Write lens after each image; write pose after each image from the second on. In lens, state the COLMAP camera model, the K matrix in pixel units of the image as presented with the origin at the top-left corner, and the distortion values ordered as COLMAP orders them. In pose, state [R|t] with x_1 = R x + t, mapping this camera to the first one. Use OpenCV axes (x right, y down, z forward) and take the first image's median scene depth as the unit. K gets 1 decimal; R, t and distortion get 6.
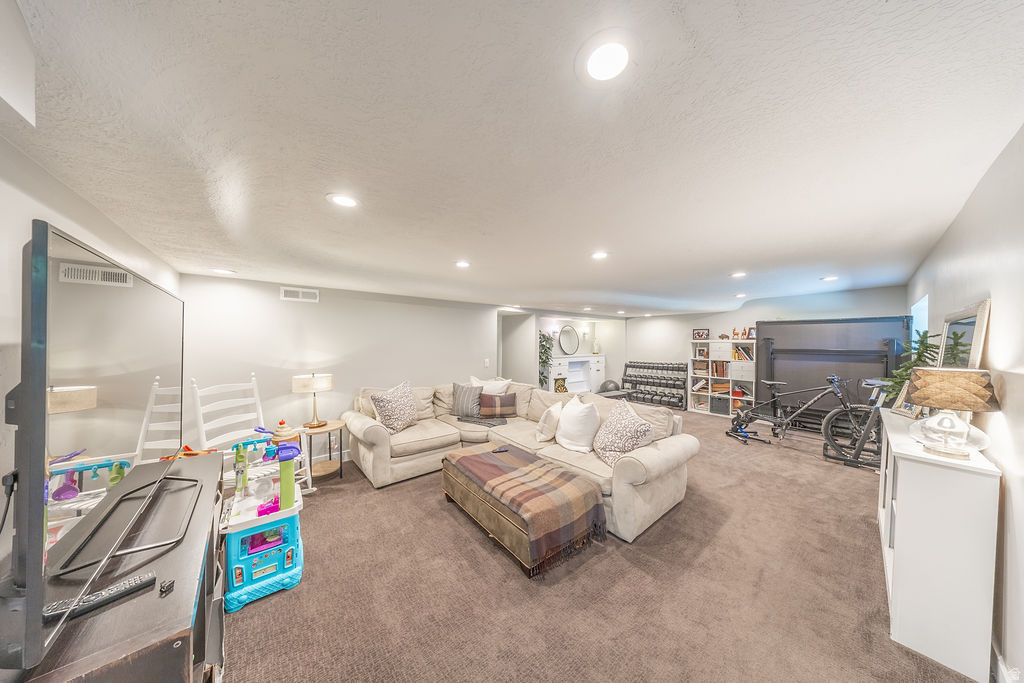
lens RADIAL K [[297.0, 0, 509.0], [0, 297.0, 339.9], [0, 0, 1]] dist [-0.004770, 0.000138]
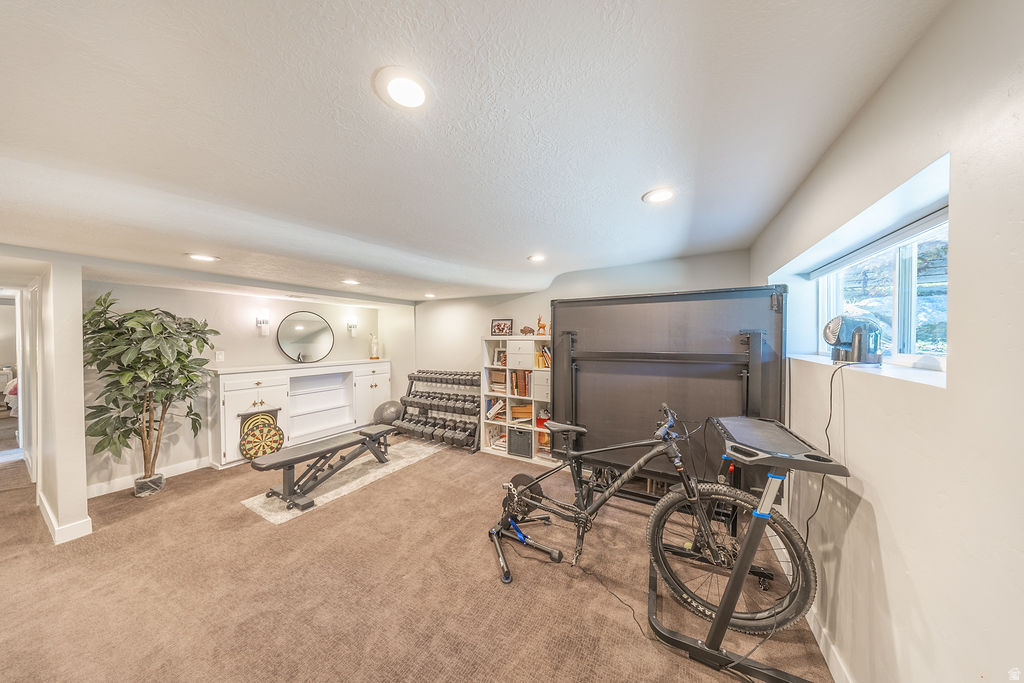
lens RADIAL K [[297.0, 0, 511.8], [0, 297.0, 344.2], [0, 0, 1]] dist [-0.004770, 0.000138]
pose [[0.925627, -0.011036, 0.378277, 0.445512], [0.003146, 0.999765, 0.021469, 0.004158], [-0.378425, -0.018682, 0.925444, 0.420802]]
